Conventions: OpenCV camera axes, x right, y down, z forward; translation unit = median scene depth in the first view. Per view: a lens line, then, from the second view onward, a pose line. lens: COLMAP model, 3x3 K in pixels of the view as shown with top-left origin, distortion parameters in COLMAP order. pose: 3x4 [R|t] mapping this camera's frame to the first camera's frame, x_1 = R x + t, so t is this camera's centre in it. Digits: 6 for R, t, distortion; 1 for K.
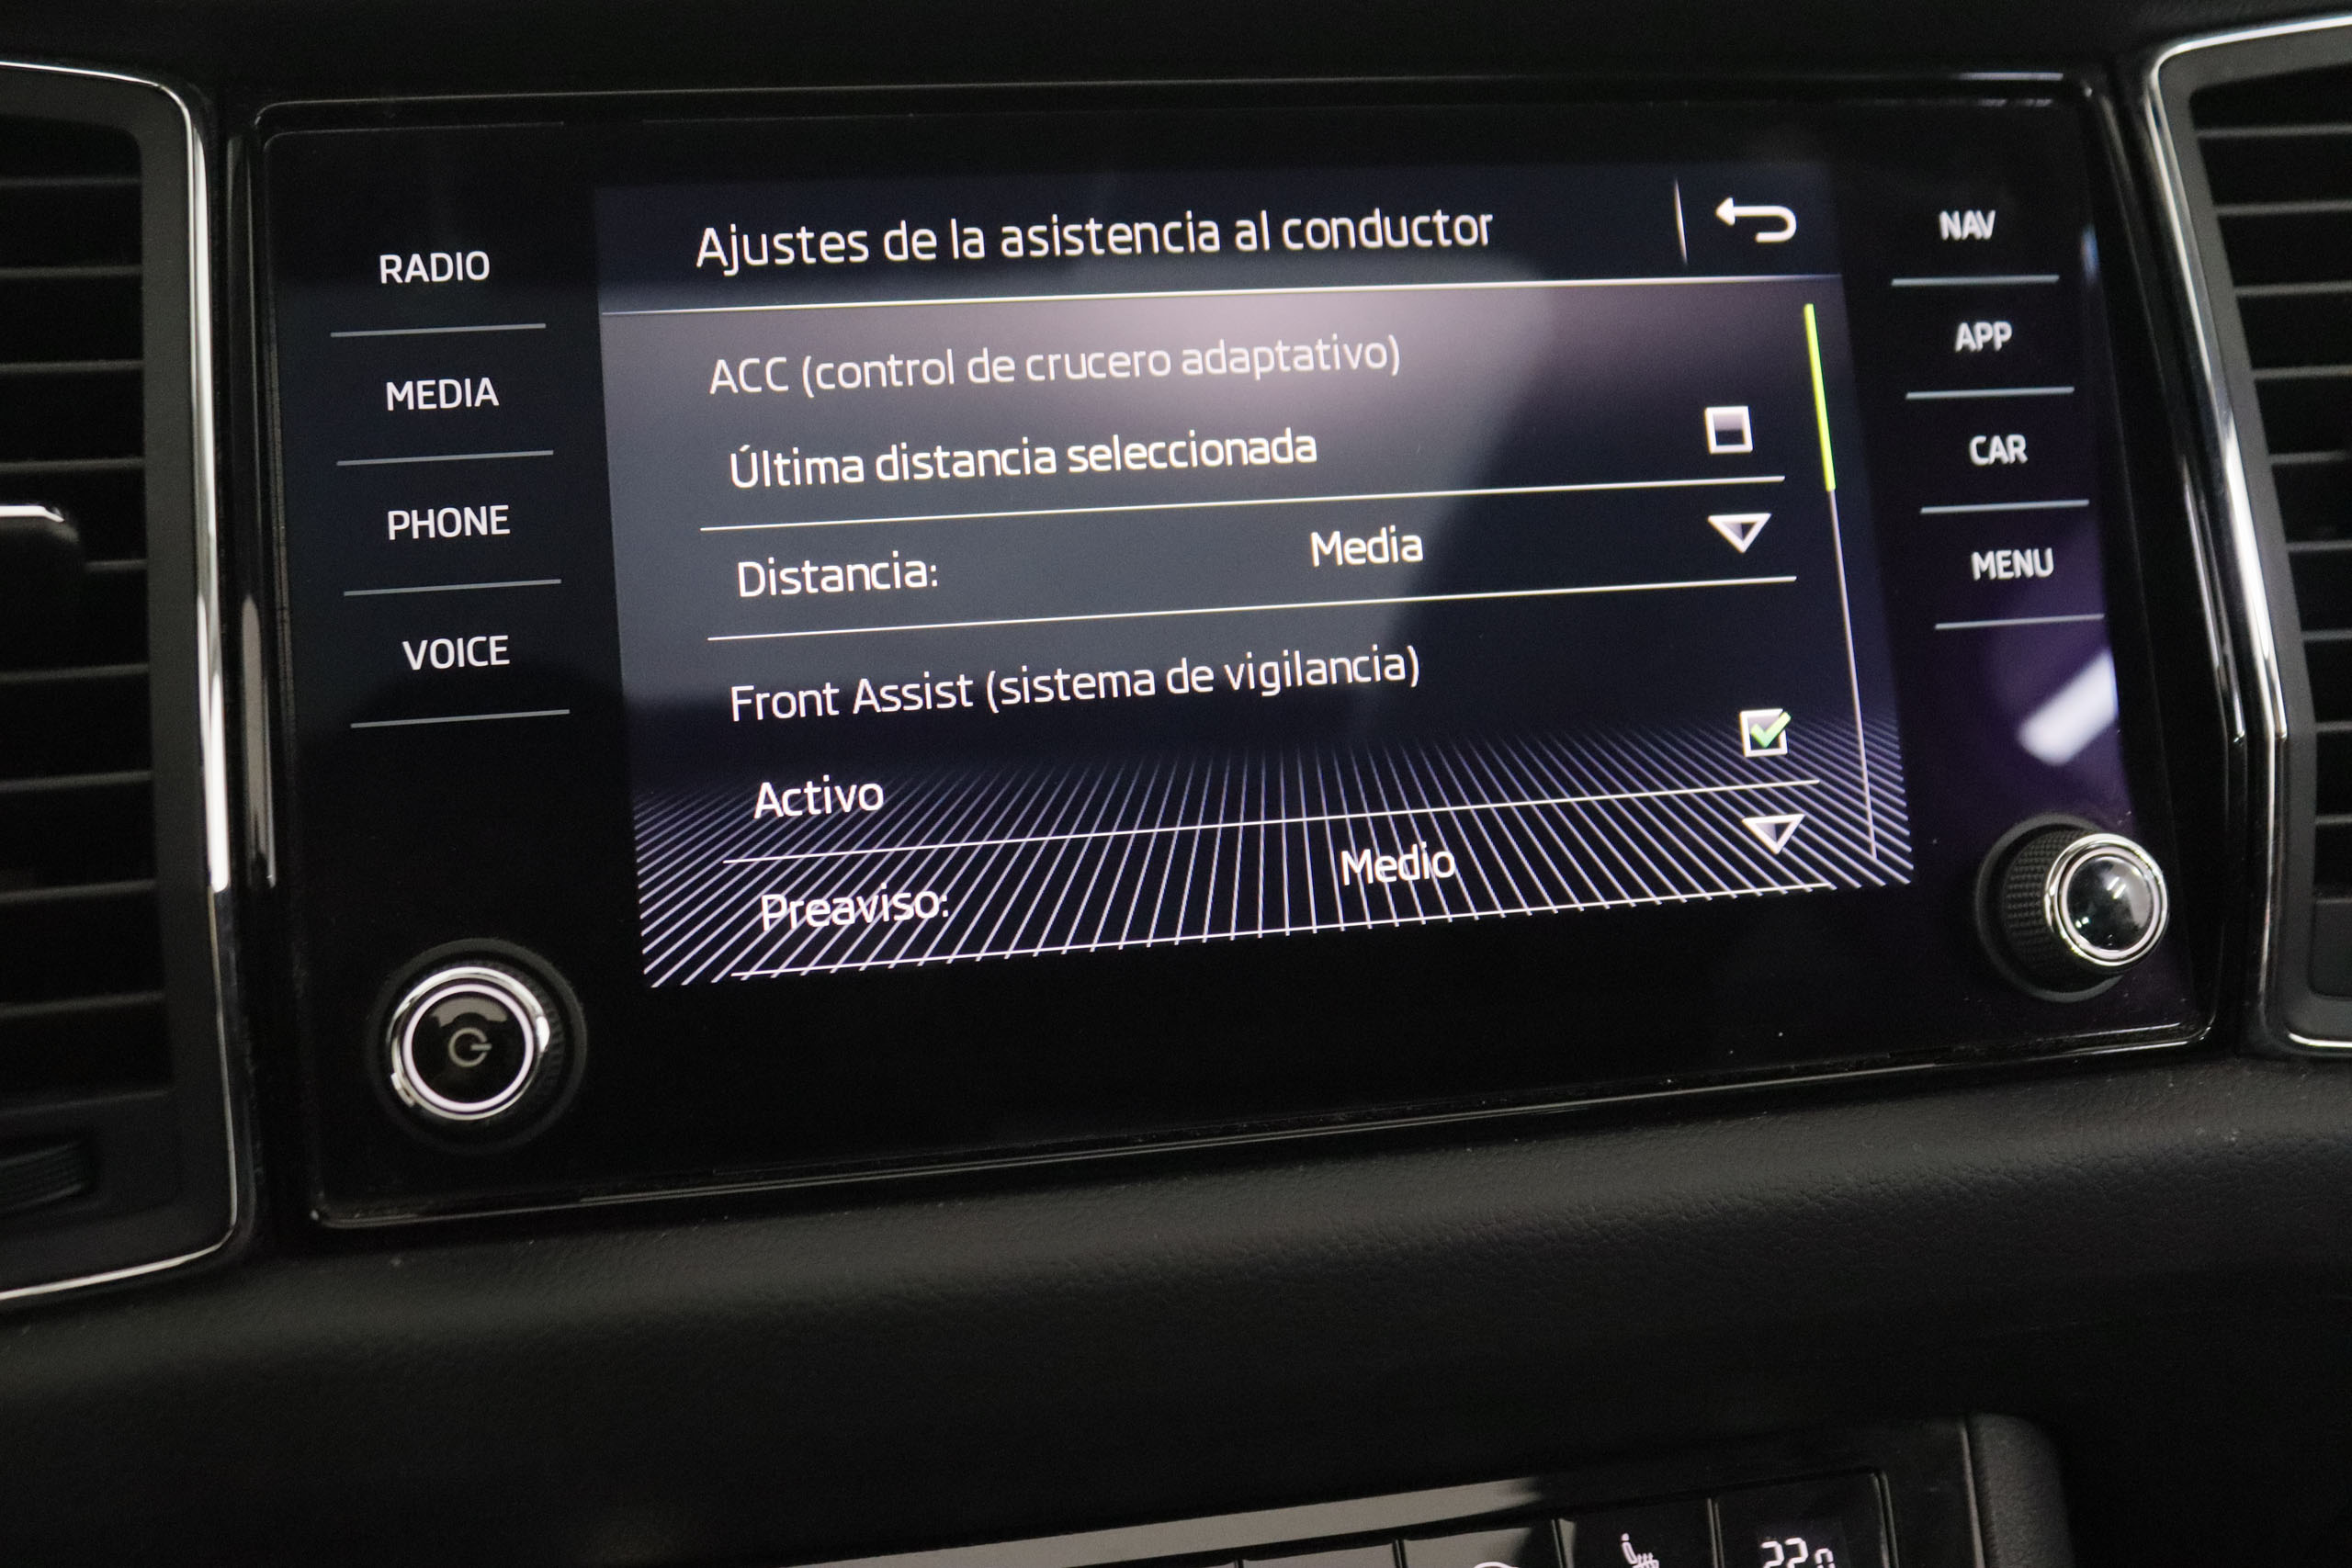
lens RADIAL K [[2707.7, 0, 1156.1], [0, 2707.7, 761.4], [0, 0, 1]] dist [-0.074158, 0.000000]
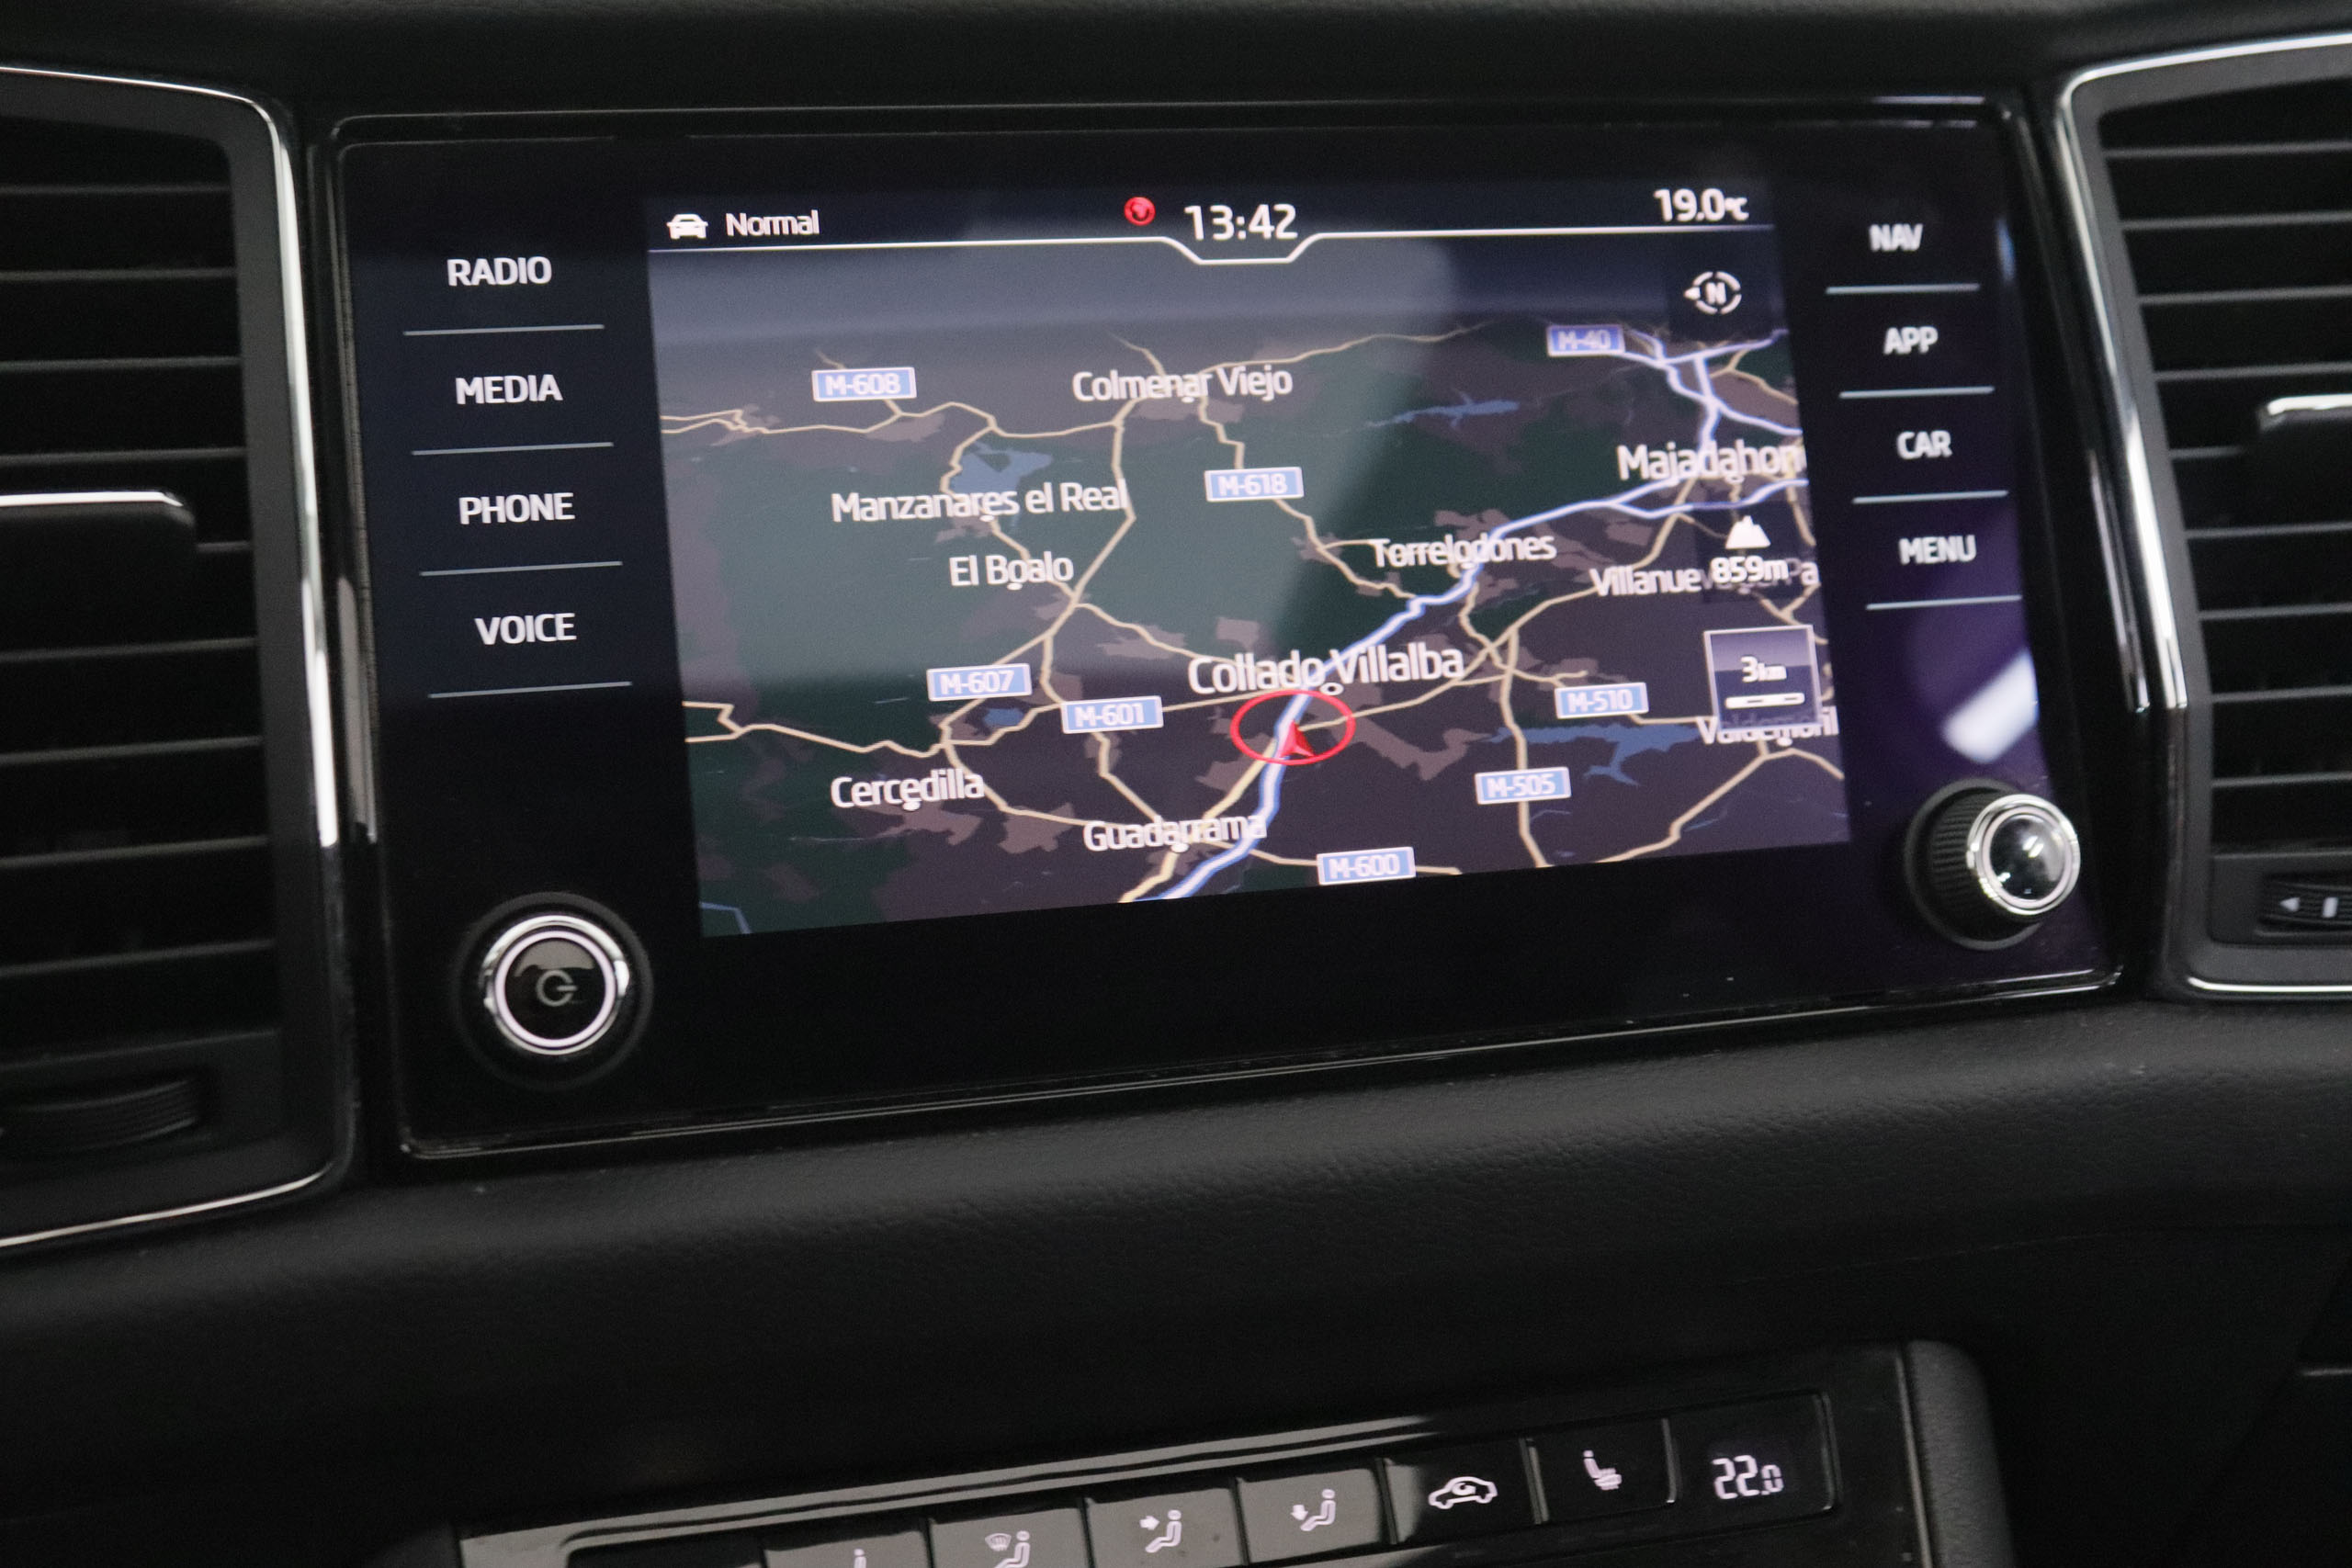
lens RADIAL K [[3055.1, 0, 1178.9], [0, 3055.1, 739.2], [0, 0, 1]] dist [-0.053627, 0.000000]
pose [[0.997816, -0.001873, 0.066022, -0.075696], [0.002545, 0.999946, -0.010089, 0.016338], [-0.066000, 0.010235, 0.997767, -0.228597]]
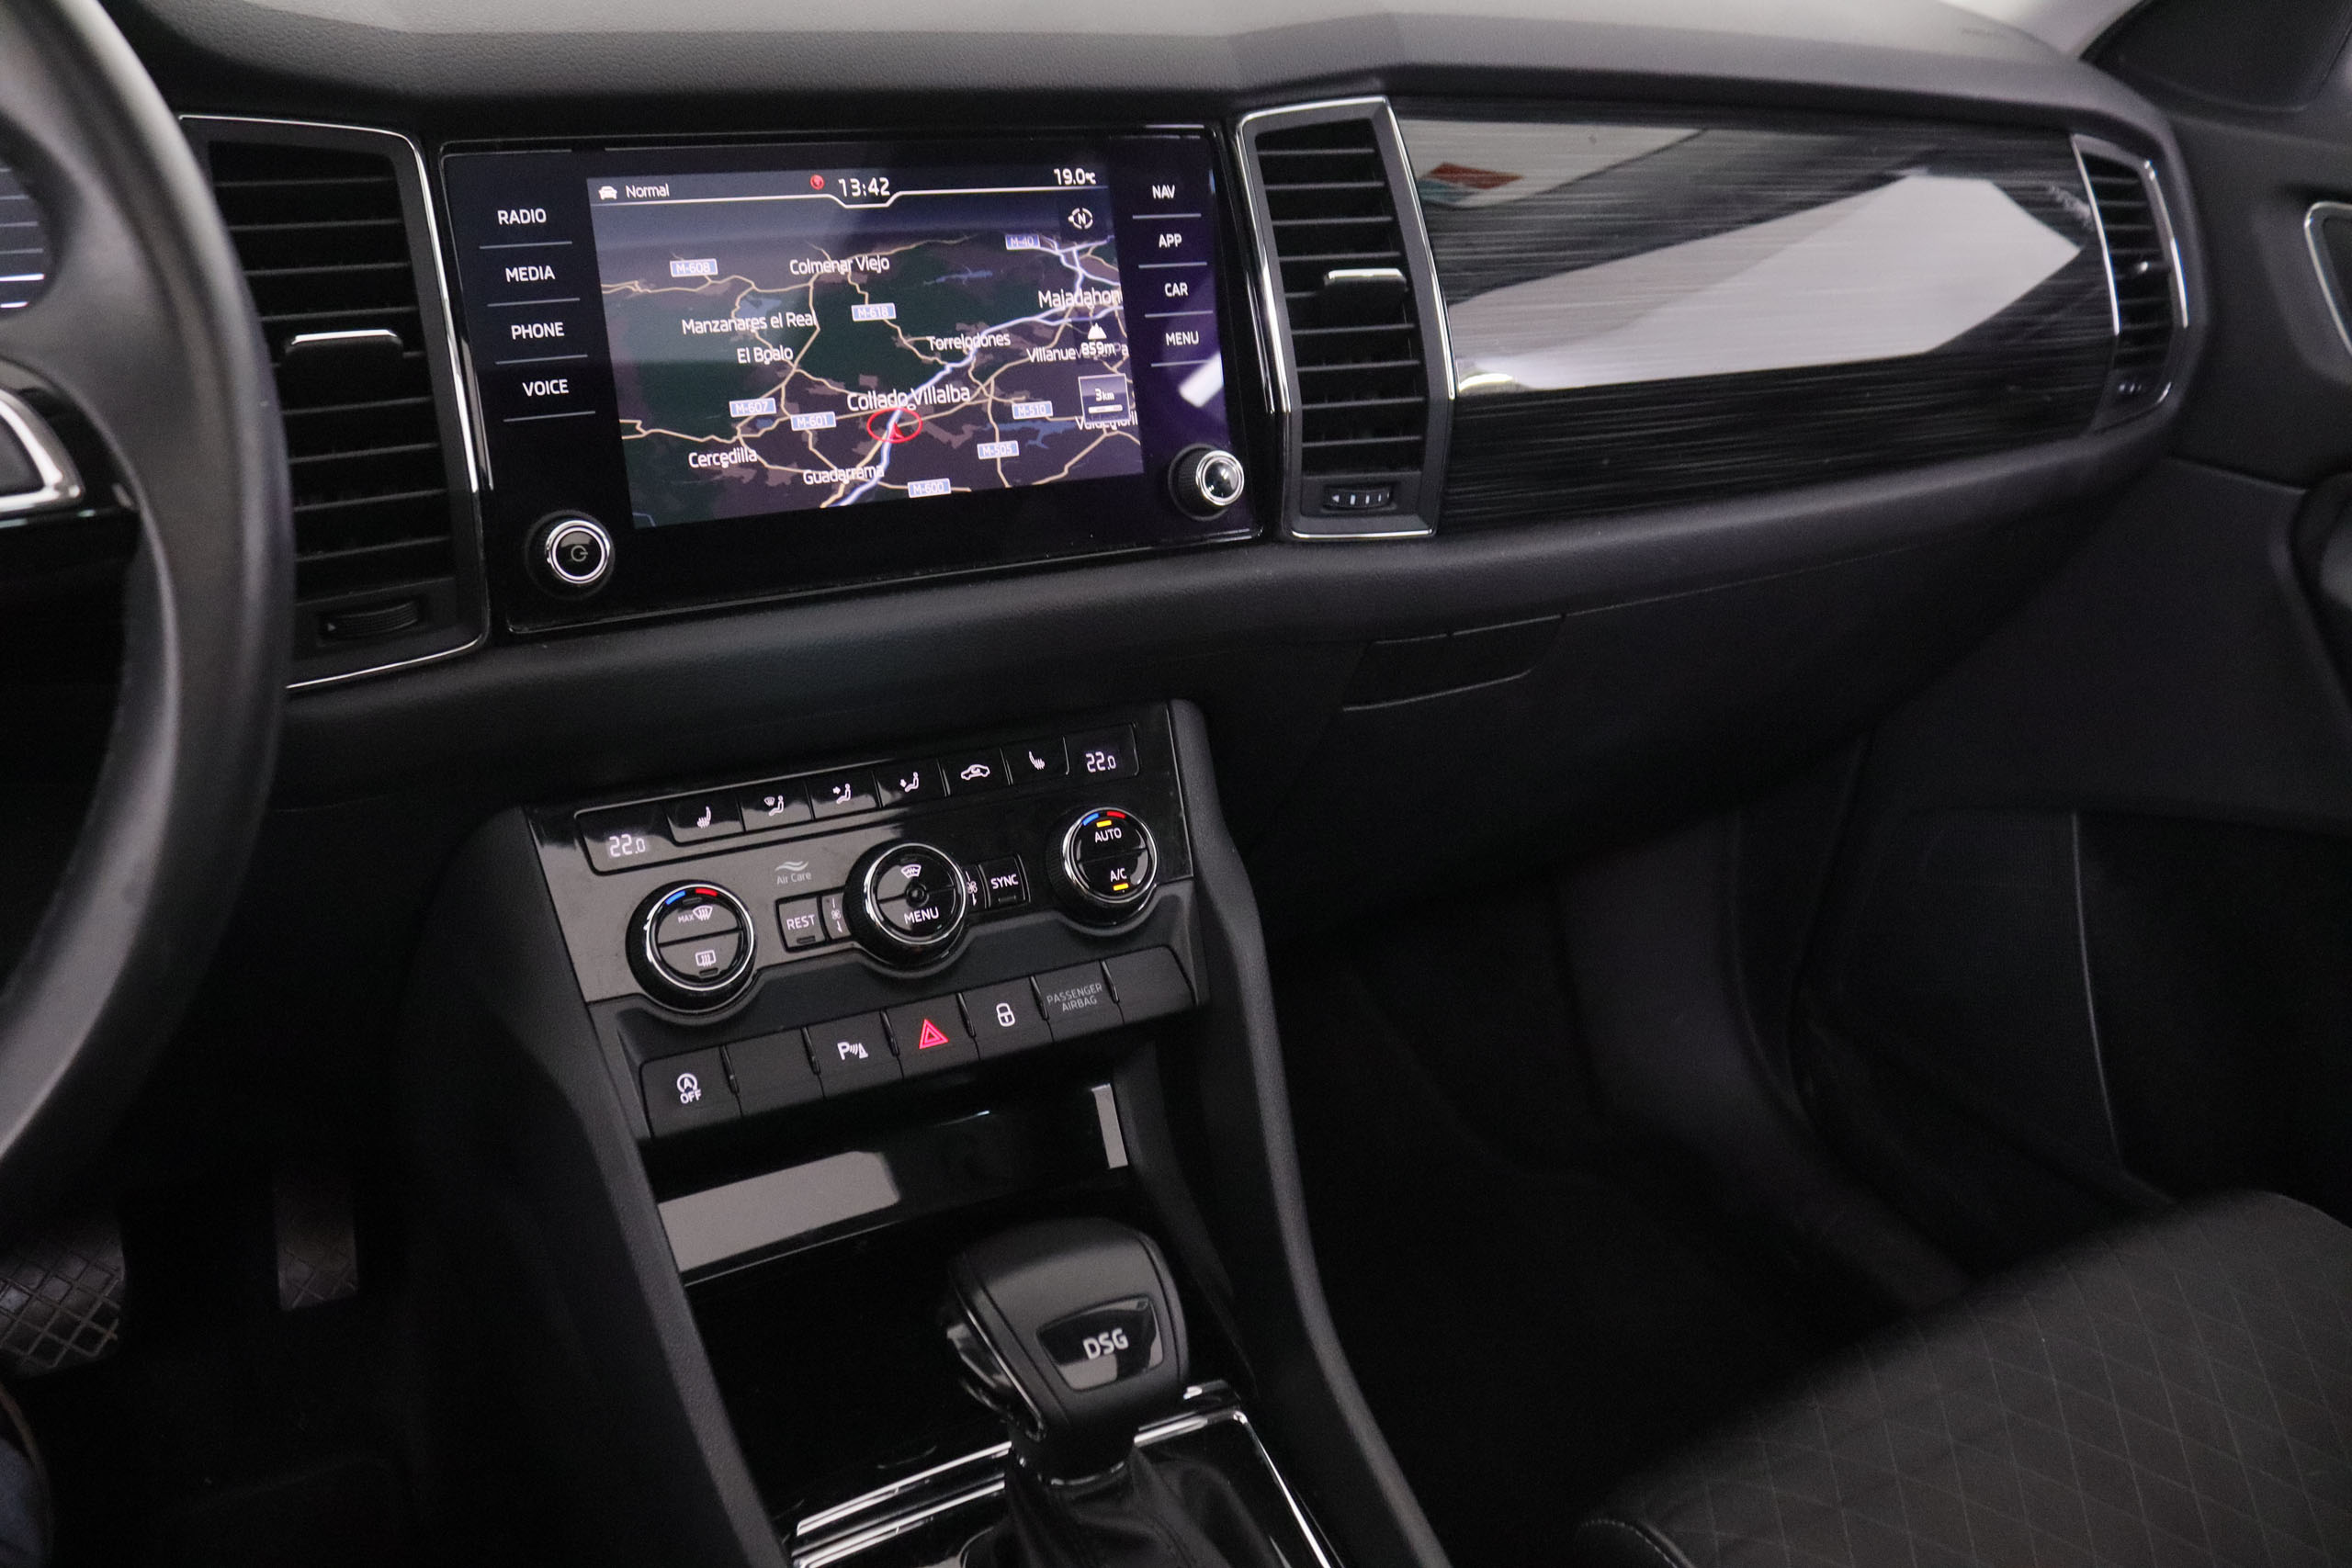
lens RADIAL K [[2056.3, 0, 1191.2], [0, 2056.3, 776.0], [0, 0, 1]] dist [-0.139323, 0.058036]
pose [[0.950166, -0.062690, 0.305378, -0.272135], [0.007011, 0.983621, 0.180111, -0.019604], [-0.311667, -0.168995, 0.935042, -0.825687]]
